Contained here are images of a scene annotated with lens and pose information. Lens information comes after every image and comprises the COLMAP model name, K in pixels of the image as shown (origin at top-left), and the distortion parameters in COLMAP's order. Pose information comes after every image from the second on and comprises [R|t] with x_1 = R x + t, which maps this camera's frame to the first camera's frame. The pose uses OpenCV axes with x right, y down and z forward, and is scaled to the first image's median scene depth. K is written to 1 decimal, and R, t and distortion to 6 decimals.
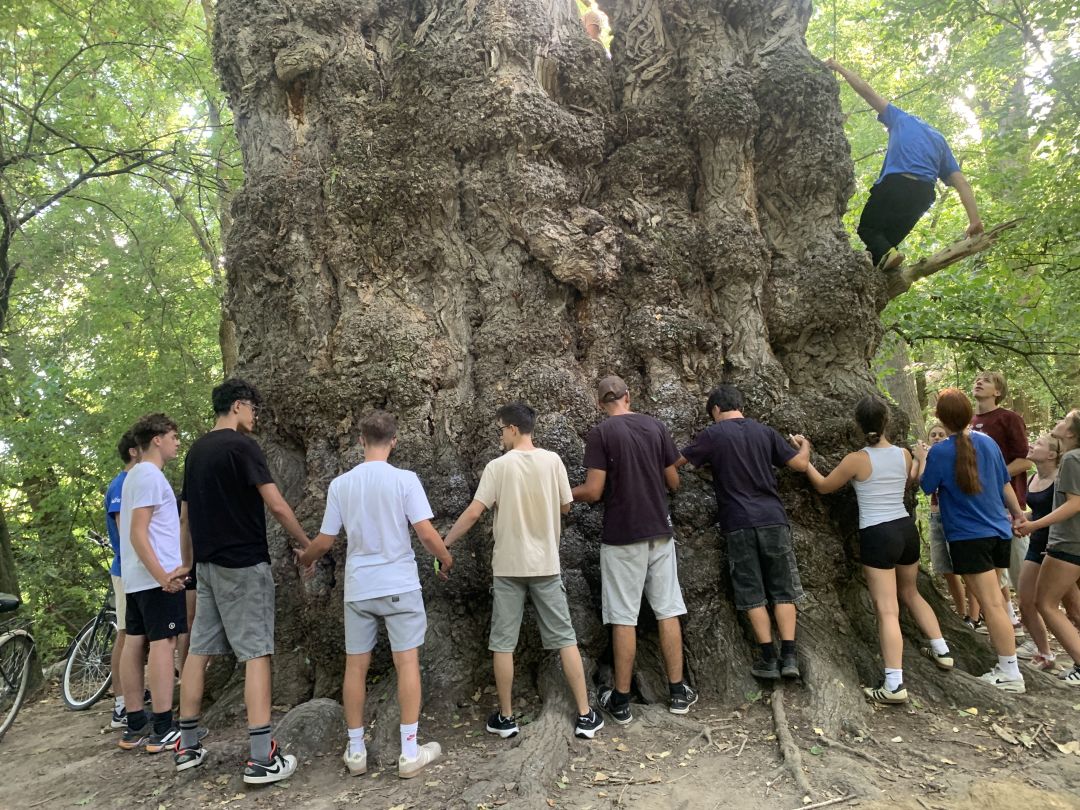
lens RADIAL K [[812.5, 0, 541.8], [0, 812.5, 404.0], [0, 0, 1]] dist [0.158510, -0.388099]
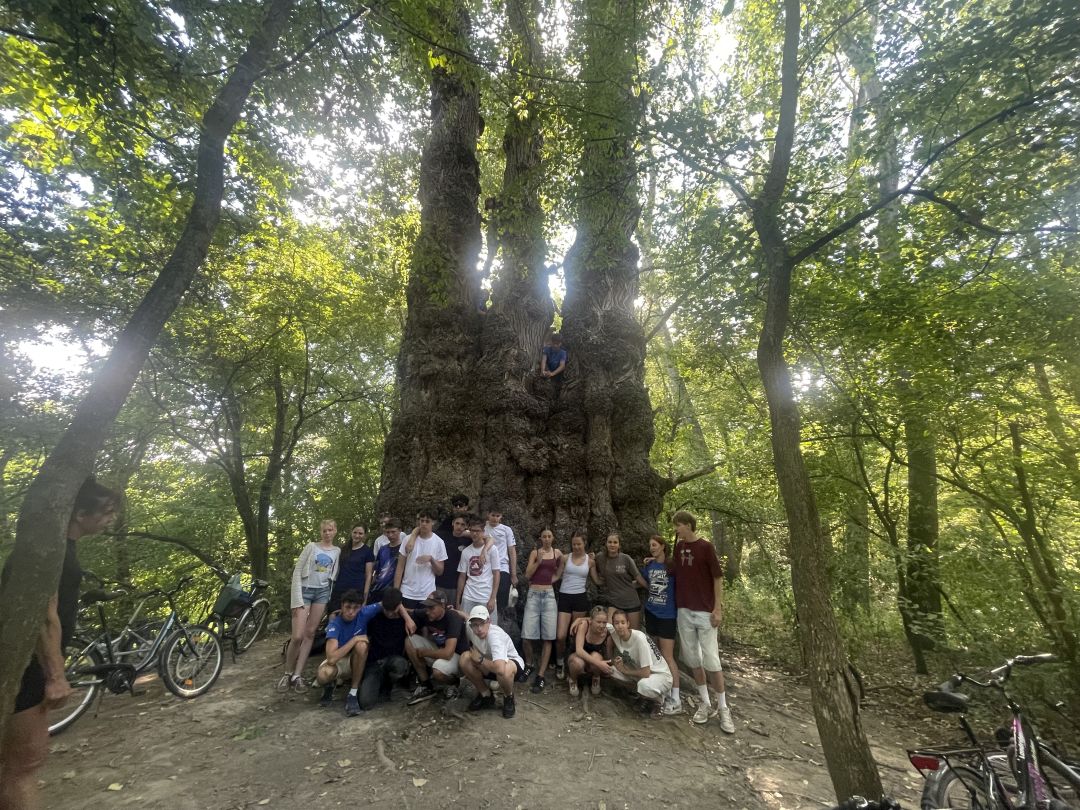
lens RADIAL K [[436.2, 0, 529.7], [0, 436.2, 404.9], [0, 0, 1]] dist [0.011150, -0.000095]
pose [[0.993257, 0.091983, -0.070571, 0.114129], [-0.106625, 0.963764, -0.244522, -0.022013], [0.045522, 0.250397, 0.967072, -0.244883]]
